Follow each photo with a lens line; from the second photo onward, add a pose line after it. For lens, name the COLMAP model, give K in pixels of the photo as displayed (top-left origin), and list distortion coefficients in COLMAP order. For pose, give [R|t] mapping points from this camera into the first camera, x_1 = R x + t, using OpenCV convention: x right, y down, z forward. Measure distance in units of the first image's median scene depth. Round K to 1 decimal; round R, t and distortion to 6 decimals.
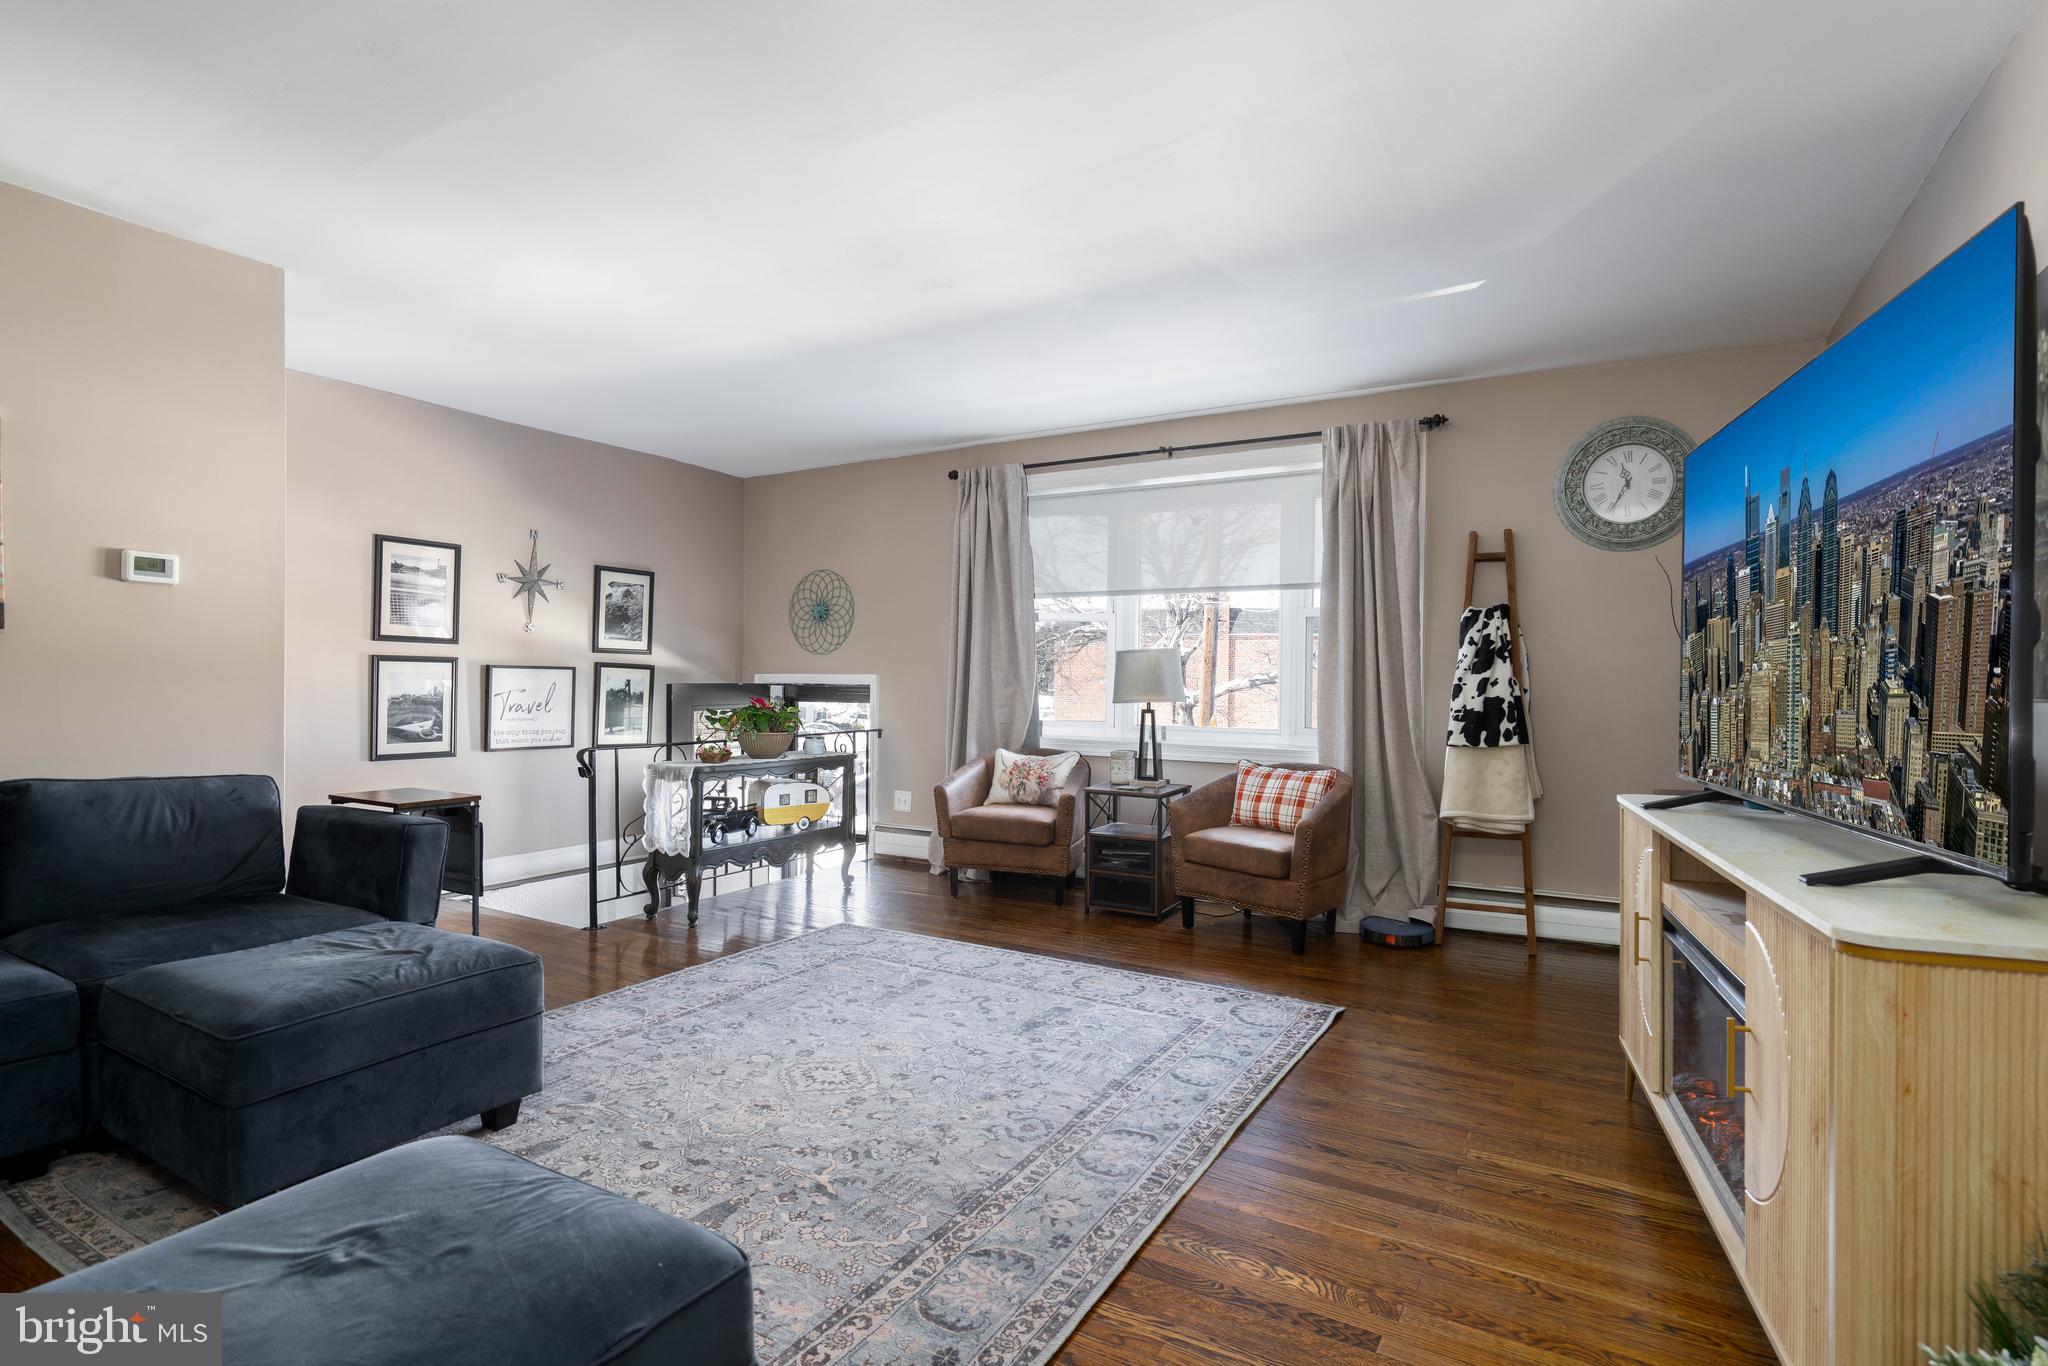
lens RADIAL K [[990.2, 0, 1026.1], [0, 990.2, 685.1], [0, 0, 1]] dist [-0.004787, -0.000586]
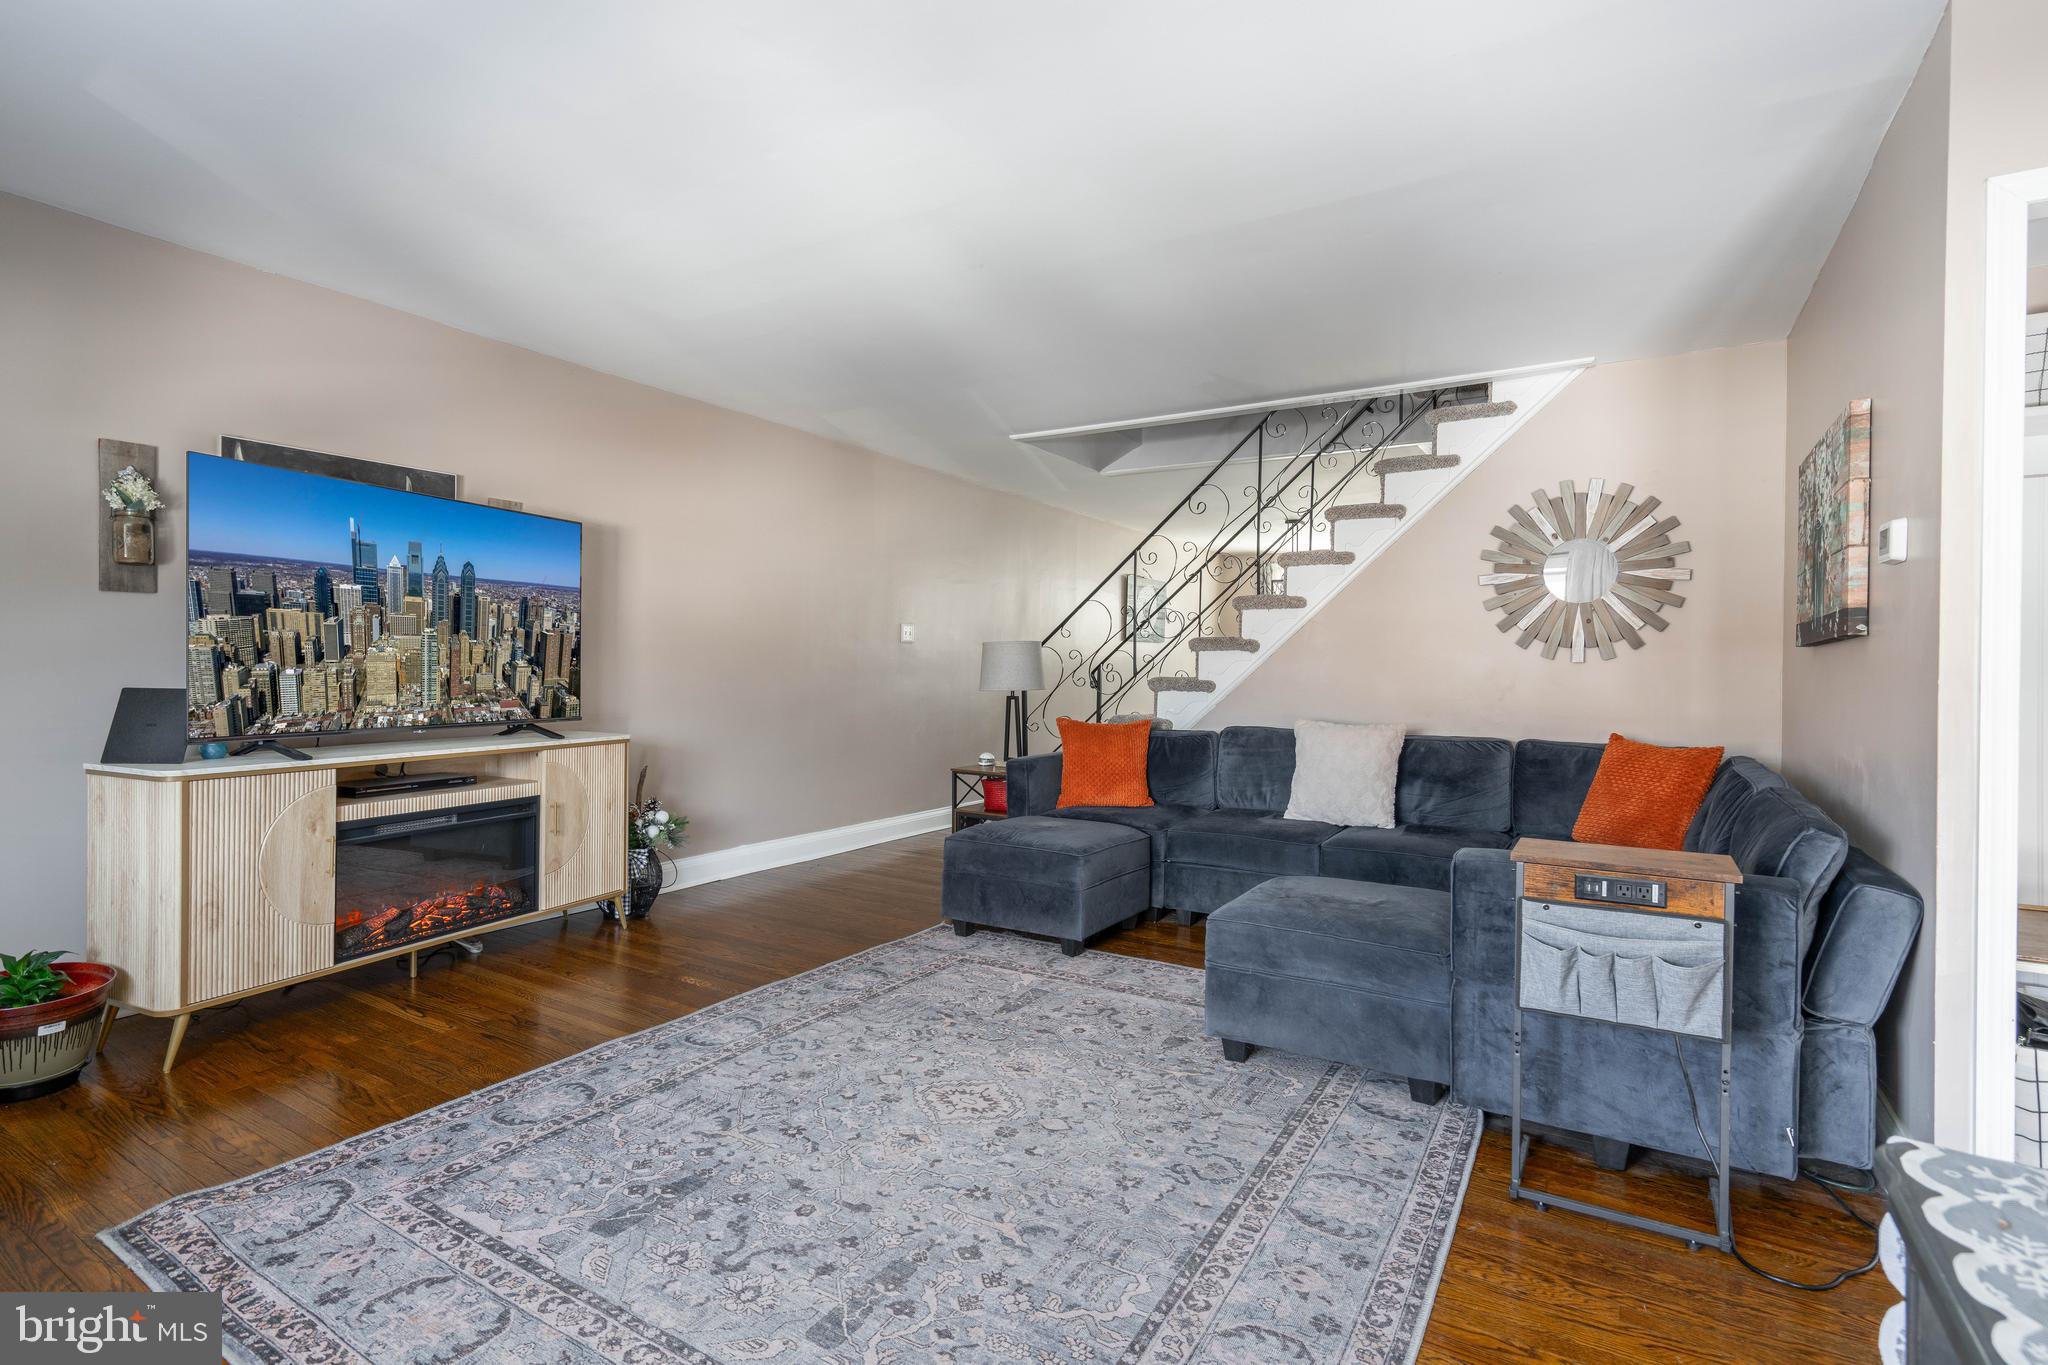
lens RADIAL K [[990.2, 0, 1018.7], [0, 990.2, 675.5], [0, 0, 1]] dist [-0.004787, -0.000586]
pose [[-0.999558, -0.021004, 0.021033, -0.255840], [-0.020768, 0.999720, 0.011348, -0.011955], [-0.021265, 0.010906, -0.999714, 1.902960]]
